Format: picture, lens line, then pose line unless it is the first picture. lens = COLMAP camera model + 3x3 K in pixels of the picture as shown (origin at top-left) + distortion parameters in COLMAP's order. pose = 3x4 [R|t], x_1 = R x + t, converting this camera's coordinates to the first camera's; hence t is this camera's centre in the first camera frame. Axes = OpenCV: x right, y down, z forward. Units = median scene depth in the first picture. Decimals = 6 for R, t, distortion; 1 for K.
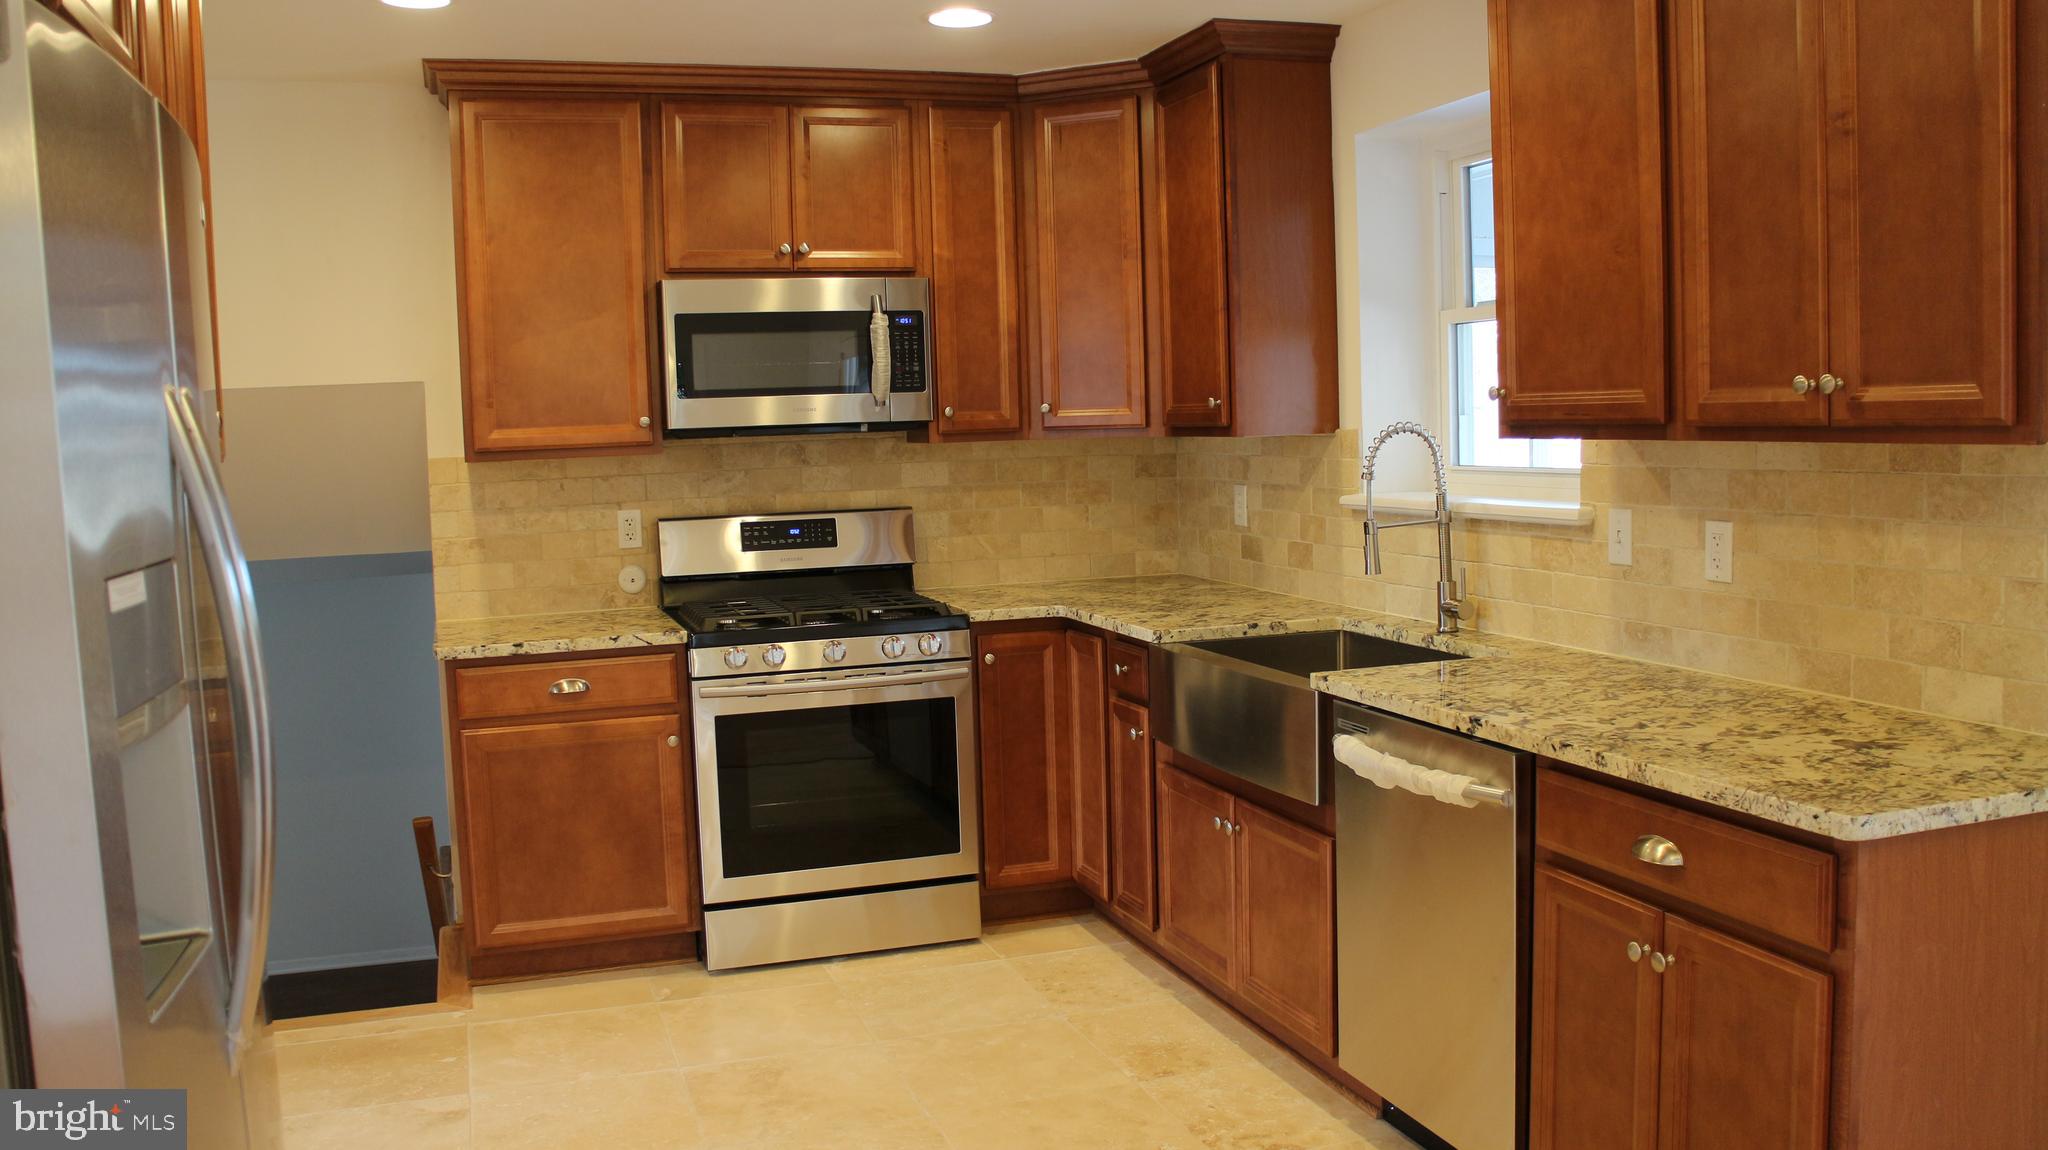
lens RADIAL K [[1674.3, 0, 1030.3], [0, 1674.3, 569.7], [0, 0, 1]] dist [-0.165678, 0.128418]
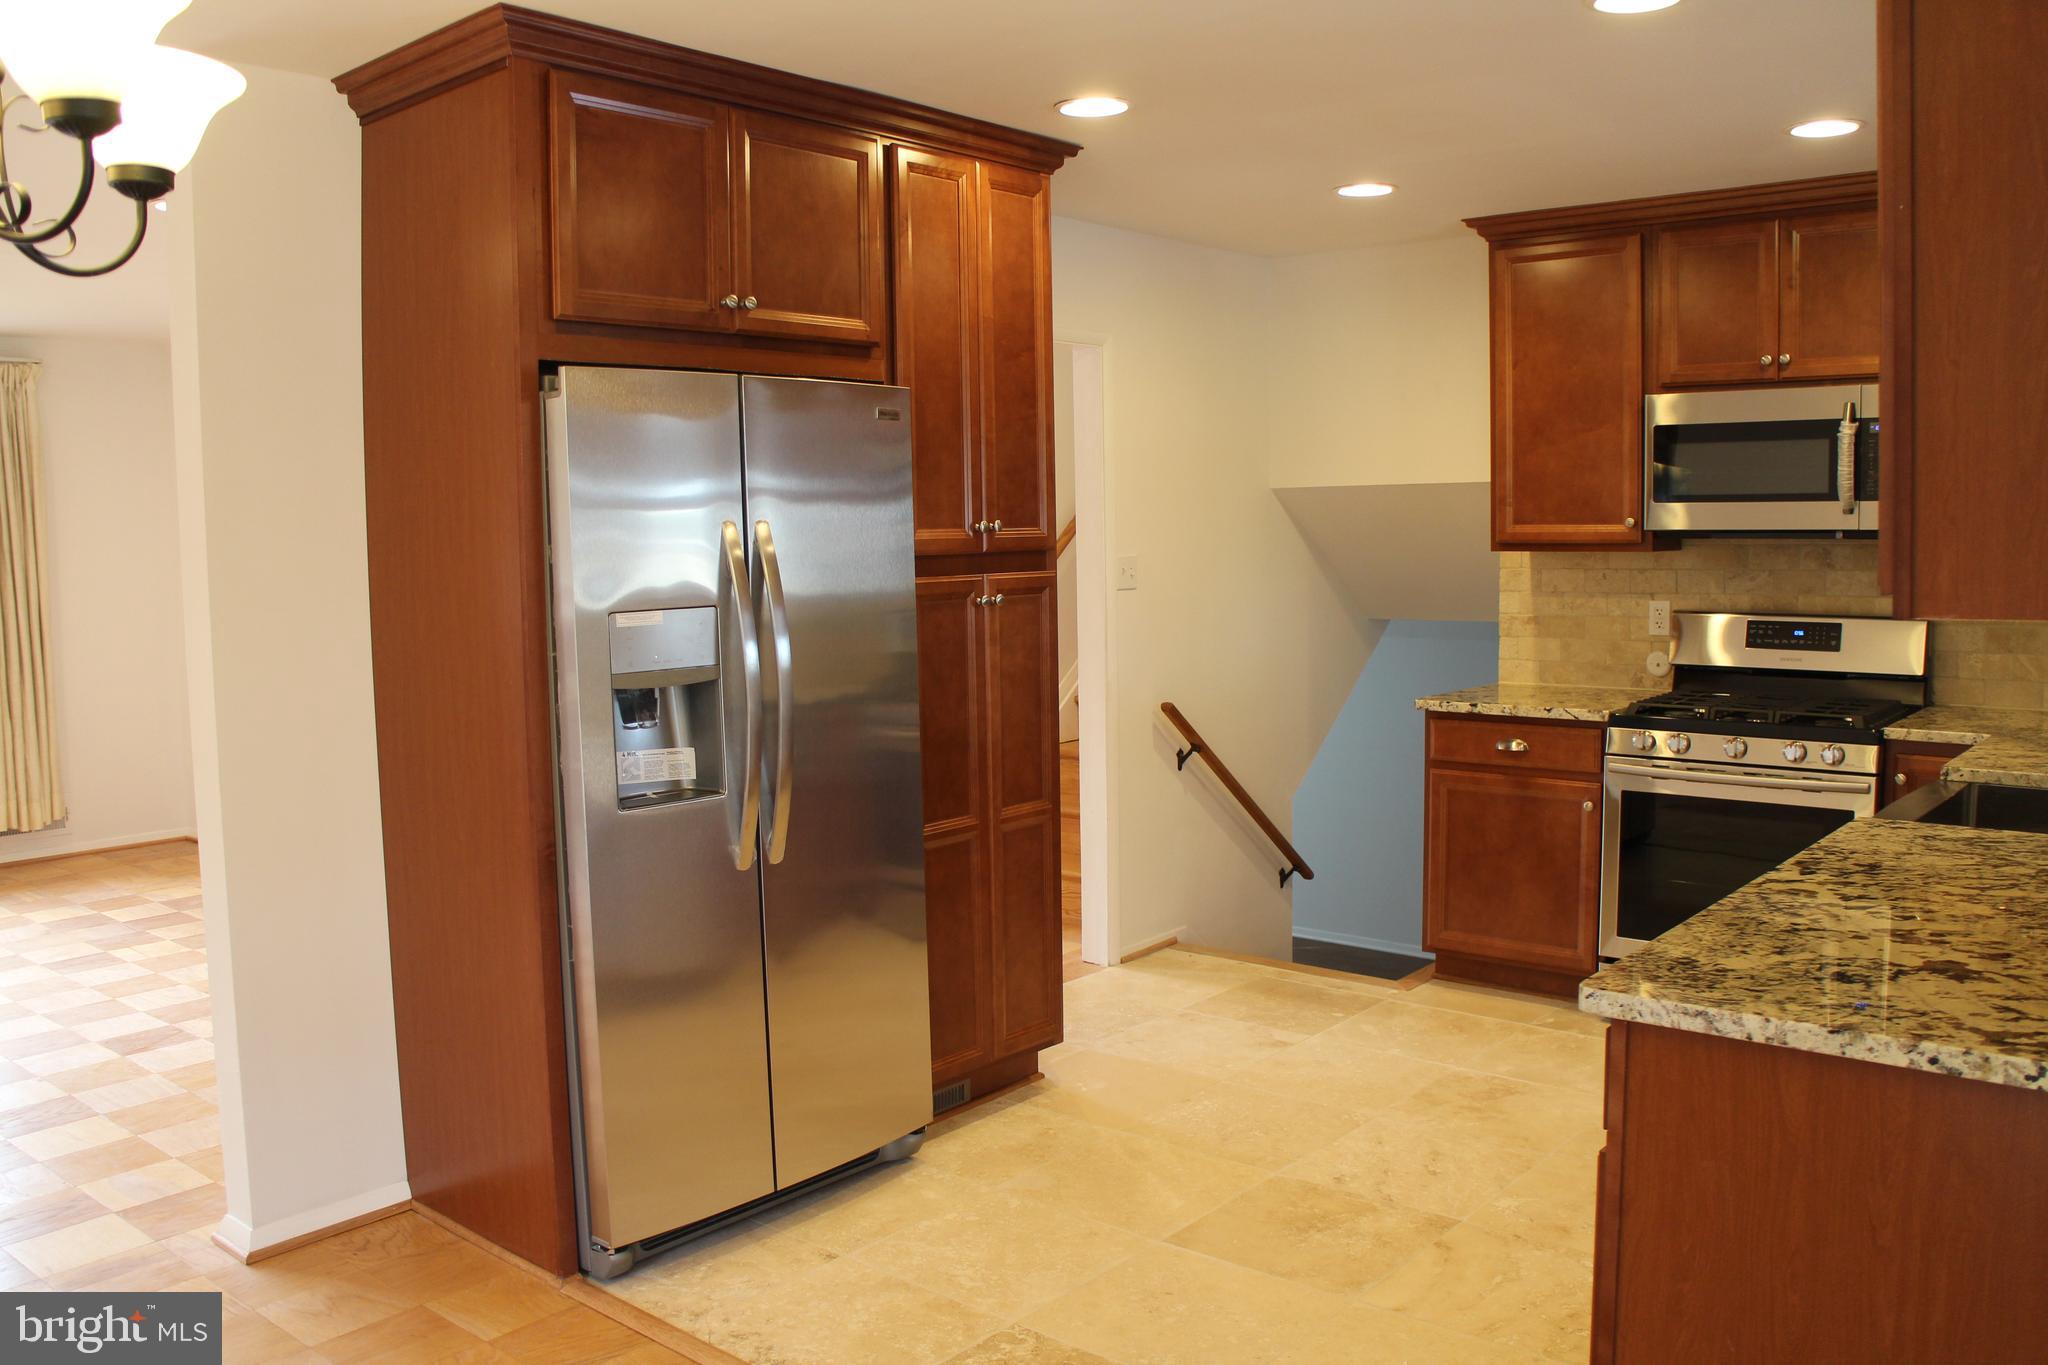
lens RADIAL K [[1672.7, 0, 1030.6], [0, 1672.7, 673.1], [0, 0, 1]] dist [-0.163570, 0.119001]
pose [[0.513565, 0.099698, -0.852239, 0.530125], [-0.077055, 0.994572, 0.069915, -0.035787], [0.854584, 0.029764, 0.518460, 0.089780]]
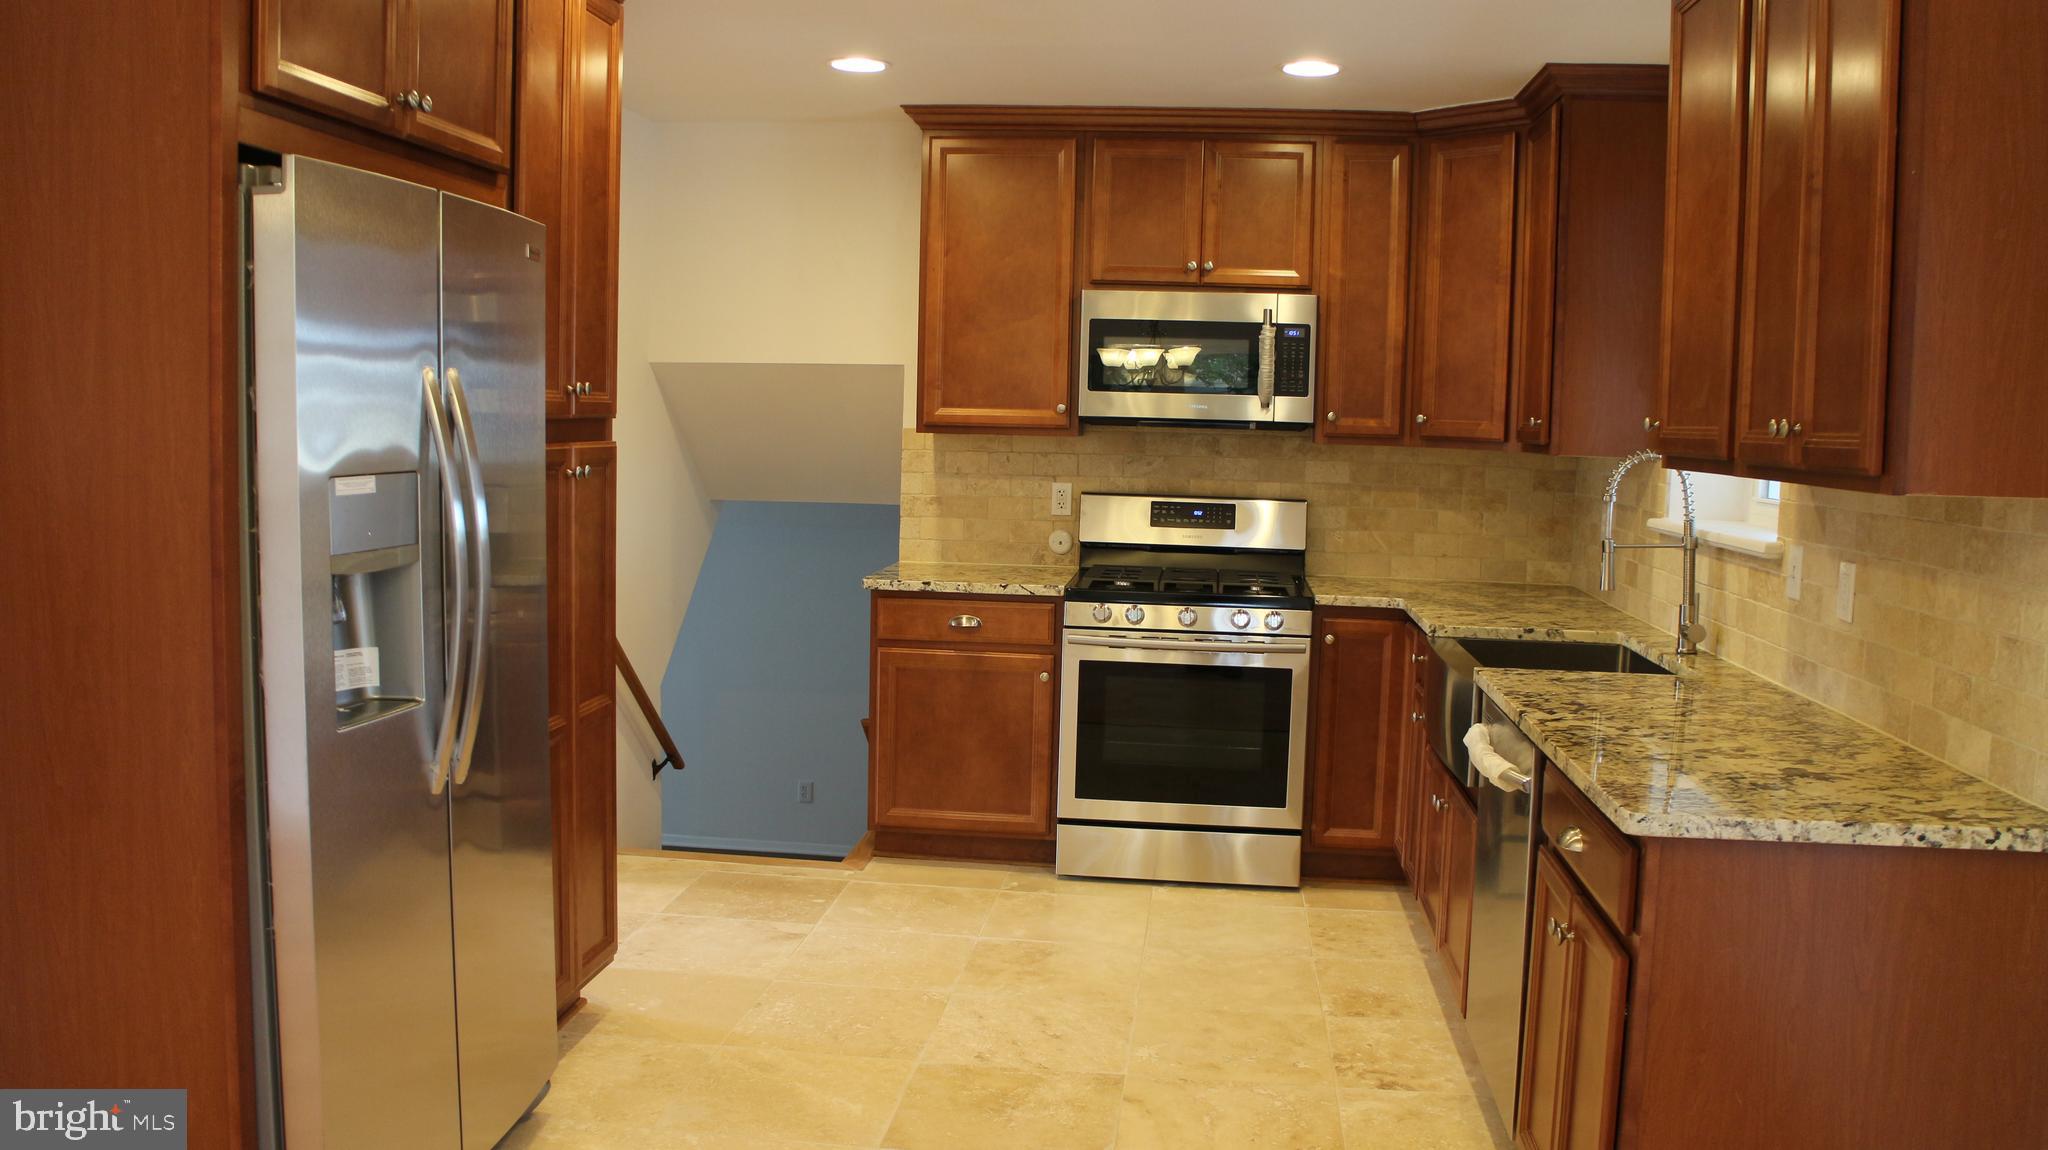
lens RADIAL K [[1674.3, 0, 1030.3], [0, 1674.3, 569.7], [0, 0, 1]] dist [-0.165678, 0.128418]
pose [[0.902080, 0.093733, -0.421267, 0.271684], [-0.092049, 0.995456, 0.024383, -0.001724], [0.421638, 0.016781, 0.906609, -0.094110]]
